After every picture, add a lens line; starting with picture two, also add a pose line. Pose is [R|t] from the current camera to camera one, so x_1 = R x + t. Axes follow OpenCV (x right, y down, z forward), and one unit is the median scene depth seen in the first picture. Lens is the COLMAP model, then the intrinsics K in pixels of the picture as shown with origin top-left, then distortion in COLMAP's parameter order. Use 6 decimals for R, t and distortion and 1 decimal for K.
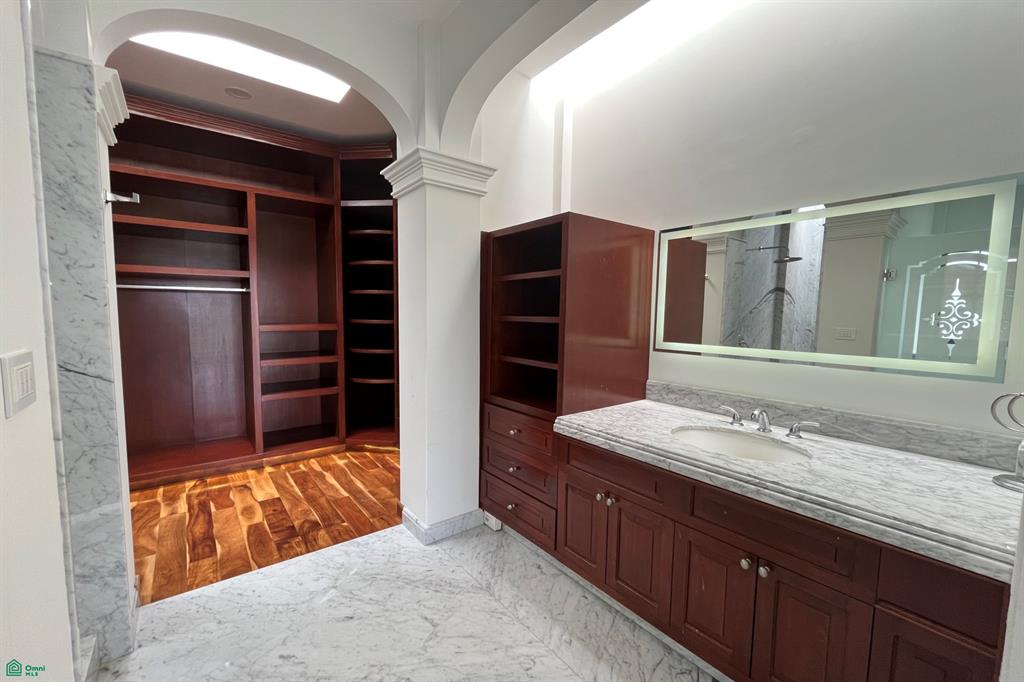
lens RADIAL K [[419.2, 0, 512.0], [0, 419.2, 341.0], [0, 0, 1]] dist [0.000149, 0.000034]
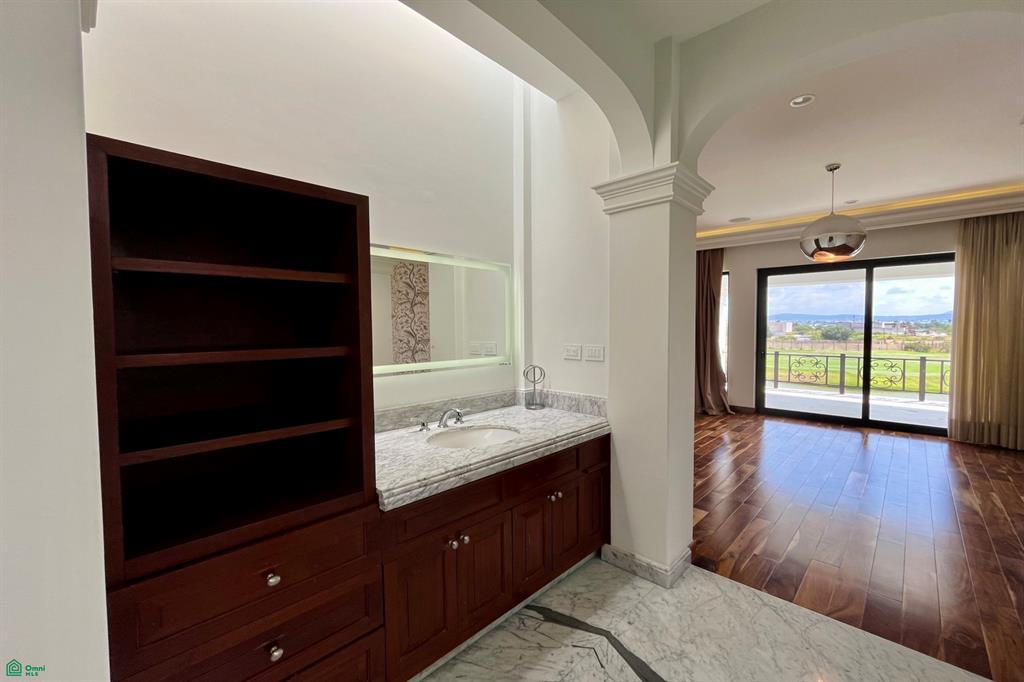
lens RADIAL K [[419.2, 0, 512.0], [0, 419.2, 341.0], [0, 0, 1]] dist [0.000149, 0.000034]
pose [[-0.133217, -0.046414, 0.990000, -0.700360], [0.074403, 0.995616, 0.056690, -0.102626], [-0.988290, 0.081210, -0.129179, 1.010014]]
